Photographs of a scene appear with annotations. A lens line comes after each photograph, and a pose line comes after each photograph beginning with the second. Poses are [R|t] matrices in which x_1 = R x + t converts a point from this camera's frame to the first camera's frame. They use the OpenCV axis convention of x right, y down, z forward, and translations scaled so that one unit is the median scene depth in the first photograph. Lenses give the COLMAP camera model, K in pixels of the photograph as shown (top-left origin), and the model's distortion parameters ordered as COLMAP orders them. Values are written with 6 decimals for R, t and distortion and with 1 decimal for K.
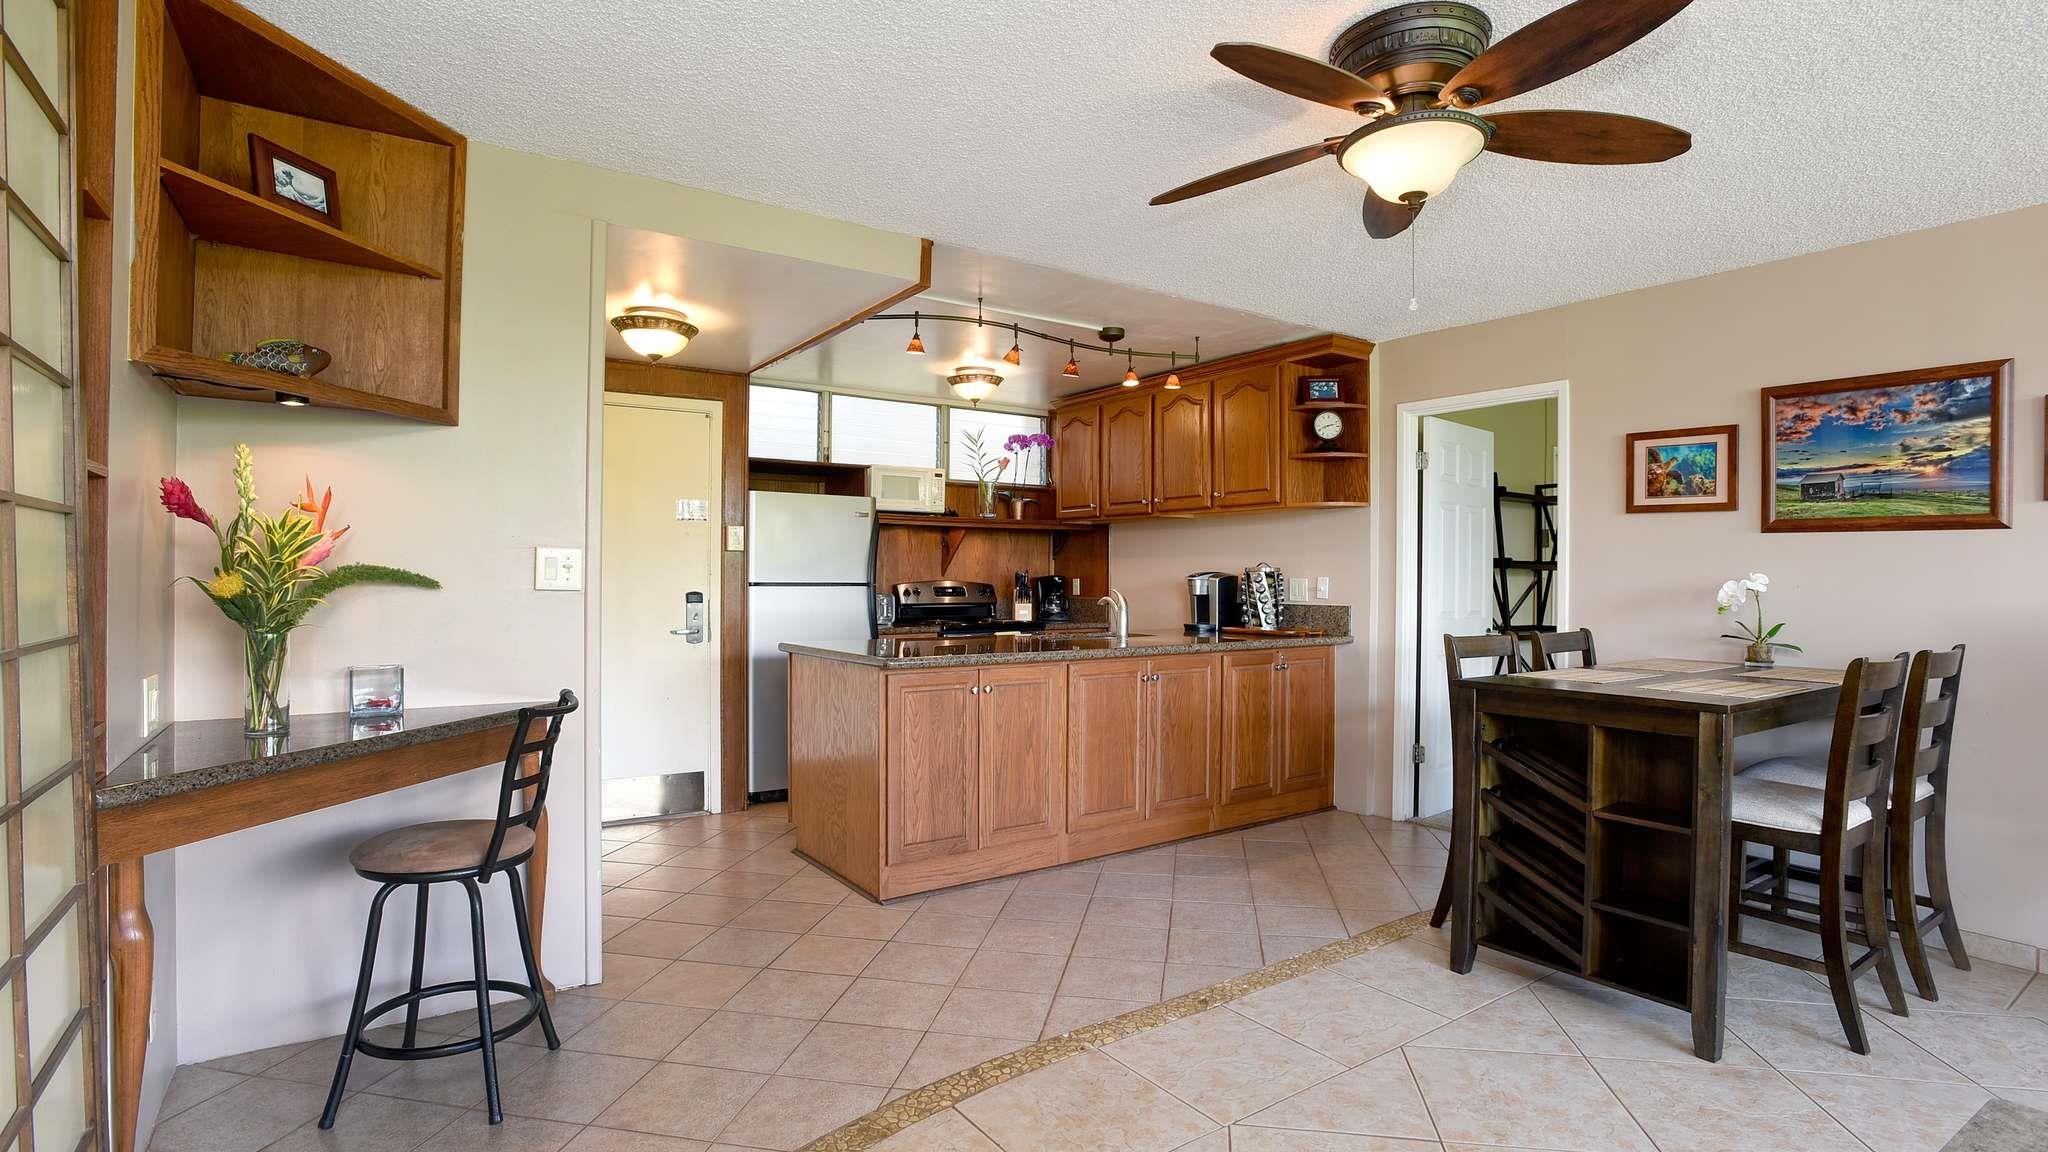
lens RADIAL K [[994.0, 0, 1016.7], [0, 994.0, 577.1], [0, 0, 1]] dist [-0.080003, 0.038222]
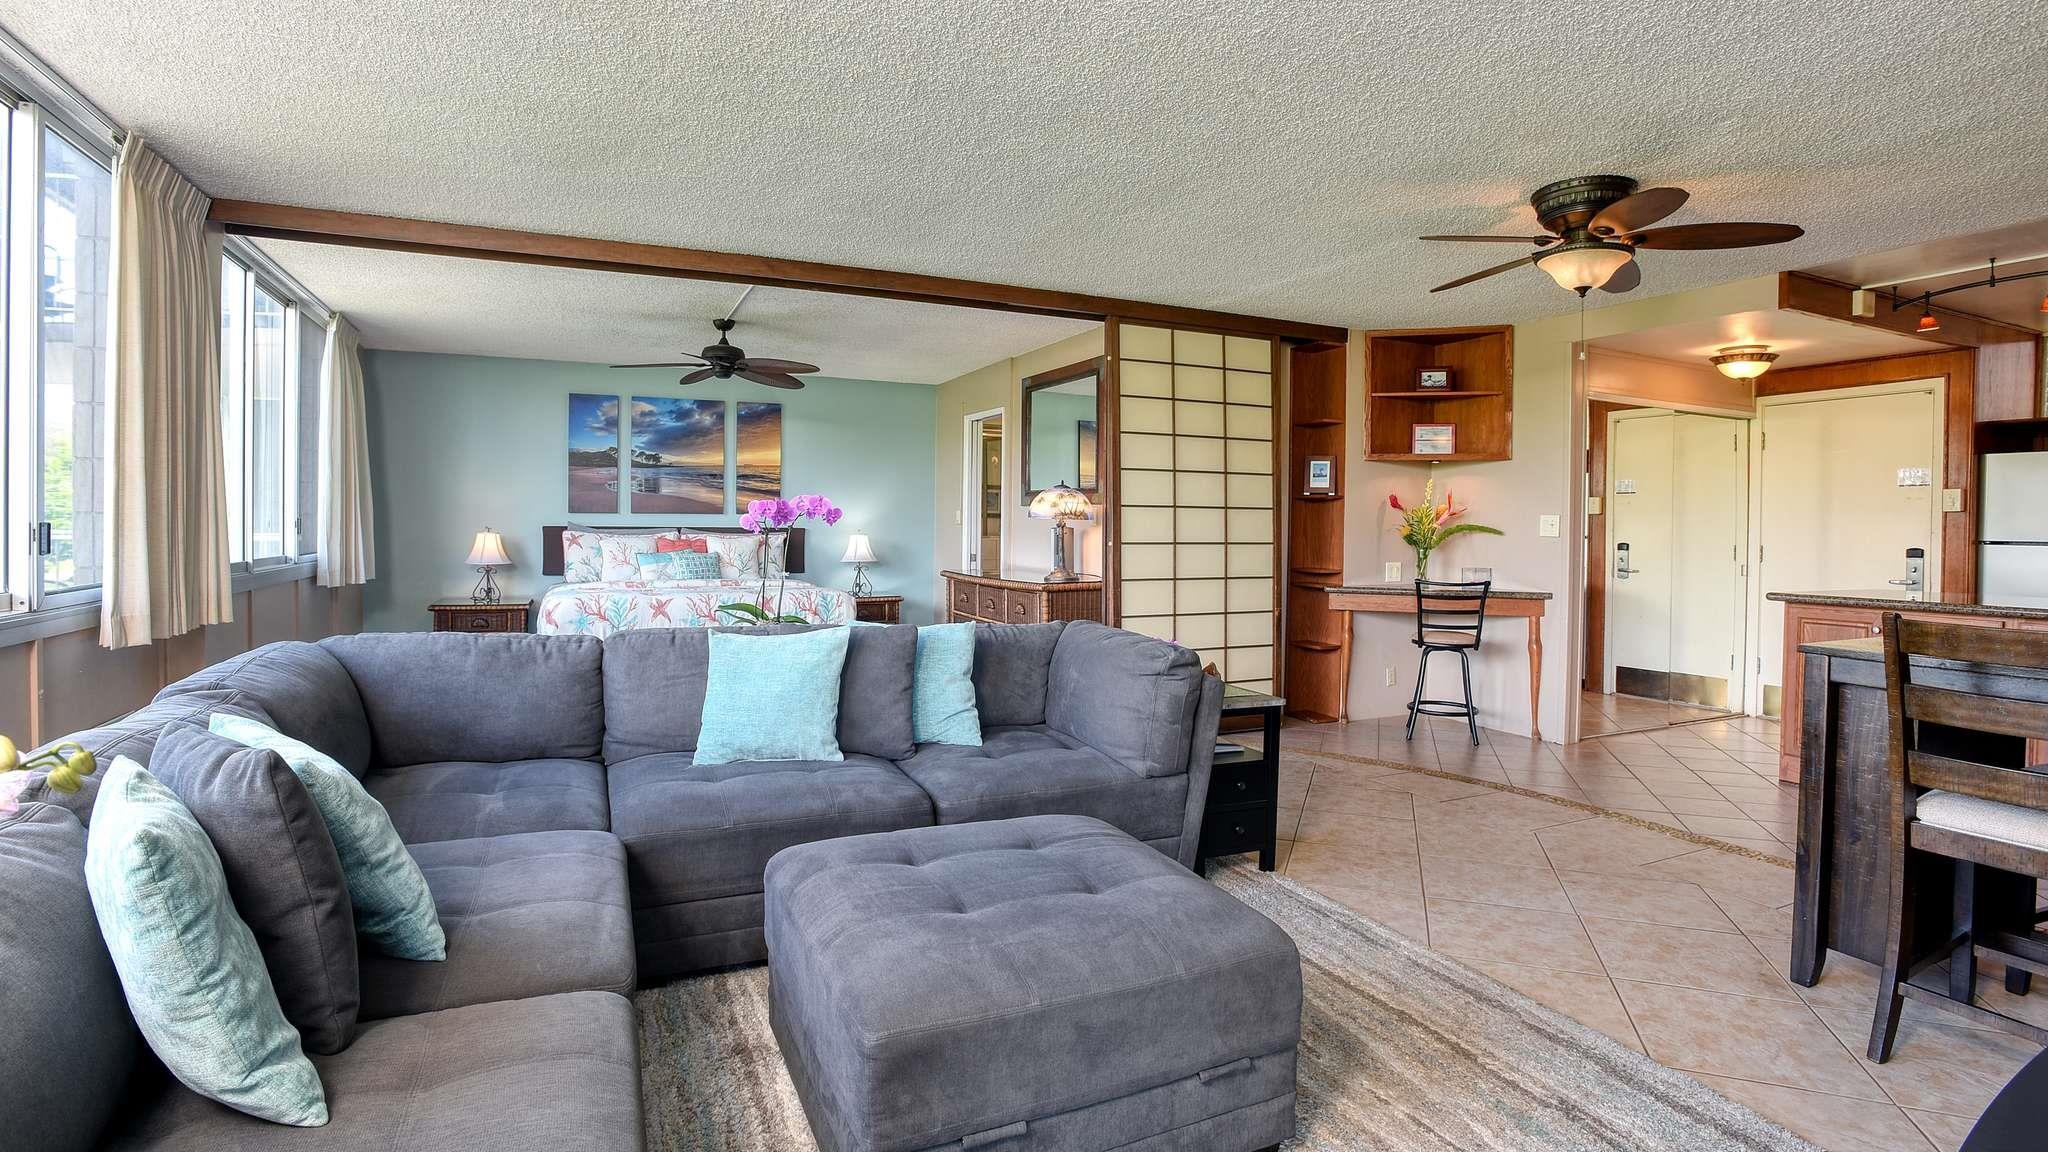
lens RADIAL K [[994.0, 0, 1016.7], [0, 994.0, 577.1], [0, 0, 1]] dist [-0.080003, 0.038222]
pose [[-0.169821, 0.044917, -0.984451, 0.917997], [-0.011744, 0.998798, 0.047597, 0.007870], [0.985405, 0.019645, -0.169090, 0.150022]]
